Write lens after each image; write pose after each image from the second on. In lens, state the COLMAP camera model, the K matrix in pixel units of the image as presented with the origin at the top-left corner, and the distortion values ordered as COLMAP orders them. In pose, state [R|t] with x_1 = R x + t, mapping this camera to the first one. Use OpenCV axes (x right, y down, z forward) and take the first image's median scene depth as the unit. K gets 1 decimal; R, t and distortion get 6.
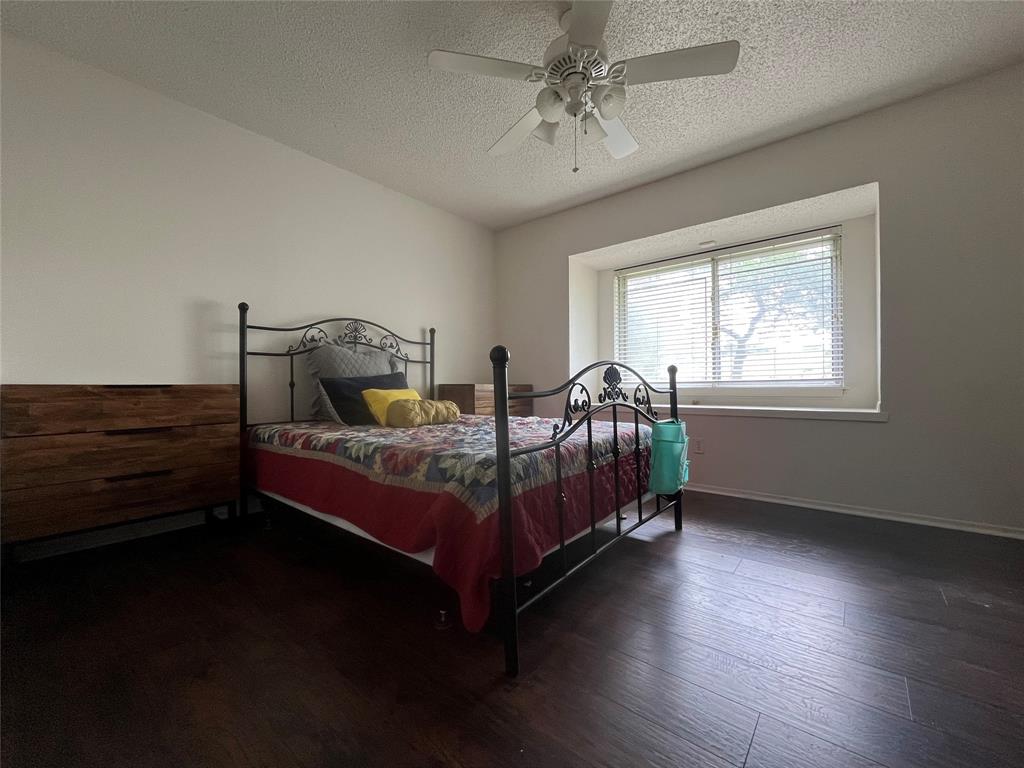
lens RADIAL K [[416.2, 0, 512.6], [0, 416.2, 386.0], [0, 0, 1]] dist [-0.003926, -0.000397]
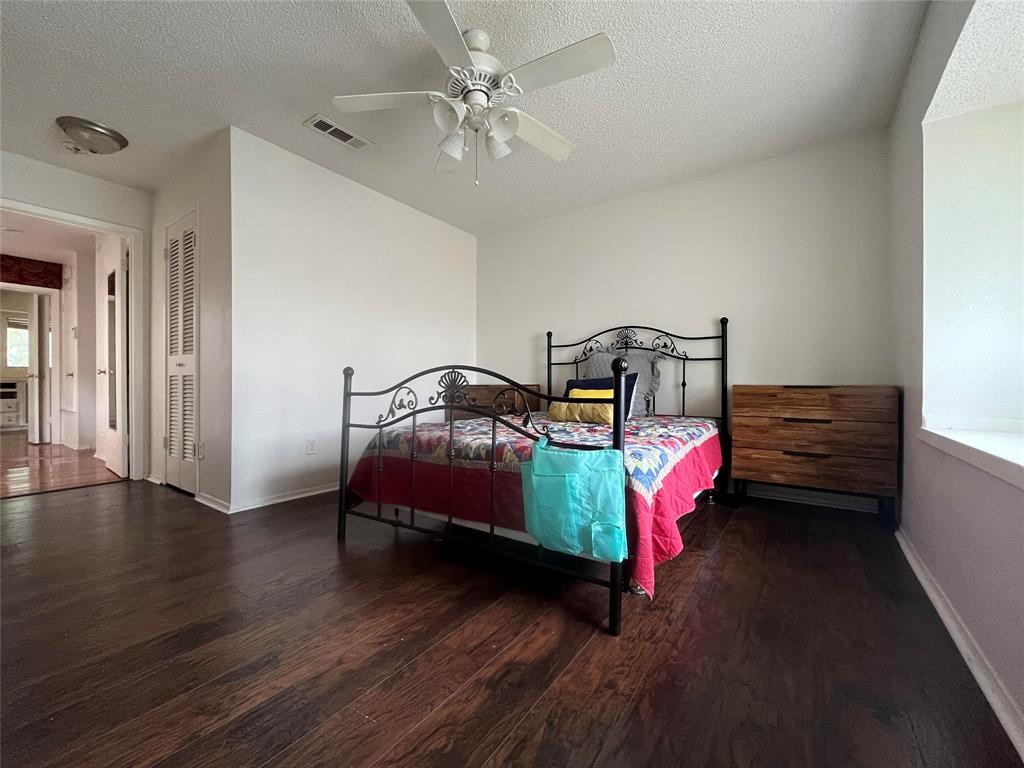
lens RADIAL K [[416.2, 0, 512.6], [0, 416.2, 386.0], [0, 0, 1]] dist [-0.003926, -0.000397]
pose [[0.083132, 0.010429, -0.996484, 0.891160], [-0.000653, 0.999946, 0.010411, -0.014038], [0.996538, -0.000215, 0.083134, 0.740104]]
